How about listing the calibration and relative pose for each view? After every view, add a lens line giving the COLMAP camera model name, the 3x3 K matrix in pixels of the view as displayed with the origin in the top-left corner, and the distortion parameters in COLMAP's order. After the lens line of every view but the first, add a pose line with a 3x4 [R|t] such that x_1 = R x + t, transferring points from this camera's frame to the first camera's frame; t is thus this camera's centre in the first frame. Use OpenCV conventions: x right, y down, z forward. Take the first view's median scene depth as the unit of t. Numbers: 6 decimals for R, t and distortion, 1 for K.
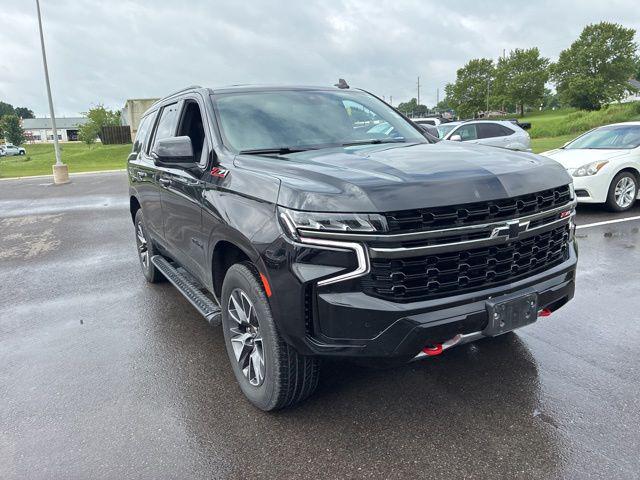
lens RADIAL K [[486.6, 0, 324.0], [0, 486.6, 238.6], [0, 0, 1]] dist [0.057849, -0.083544]
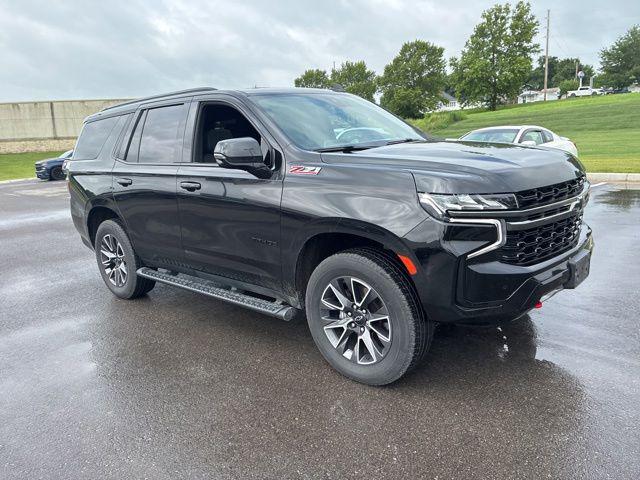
lens RADIAL K [[486.6, 0, 334.2], [0, 486.6, 246.0], [0, 0, 1]] dist [0.057849, -0.083544]
pose [[0.942352, -0.082027, 0.324413, -0.492692], [0.082330, 0.996523, 0.012818, 0.018336], [-0.324336, 0.014630, 0.945829, -0.002617]]
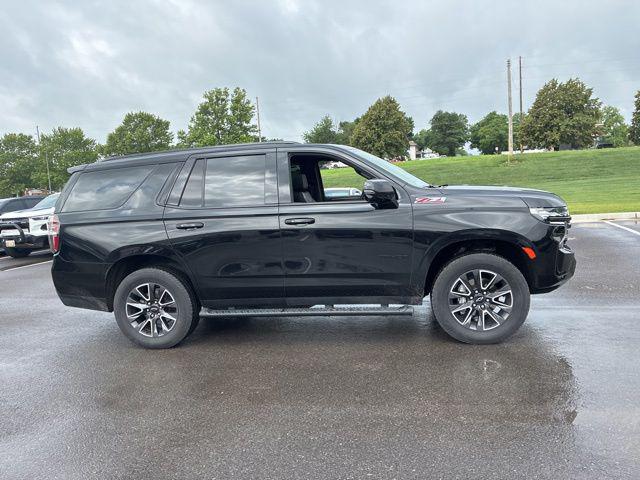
lens RADIAL K [[486.6, 0, 333.7], [0, 486.6, 241.0], [0, 0, 1]] dist [0.057849, -0.083544]
pose [[0.625411, -0.078421, 0.776345, -1.516359], [0.194213, 0.979271, -0.057536, 0.012702], [-0.755740, 0.186760, 0.627677, 0.310620]]
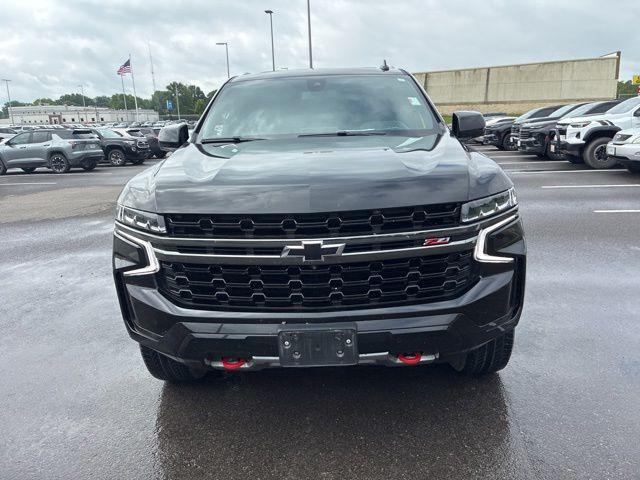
lens RADIAL K [[486.6, 0, 315.4], [0, 486.6, 236.1], [0, 0, 1]] dist [0.057849, -0.083544]
pose [[0.859114, 0.134428, -0.493813, 0.633164], [-0.110811, 0.990858, 0.076951, -0.085800], [0.499643, -0.011390, 0.866156, 0.211212]]
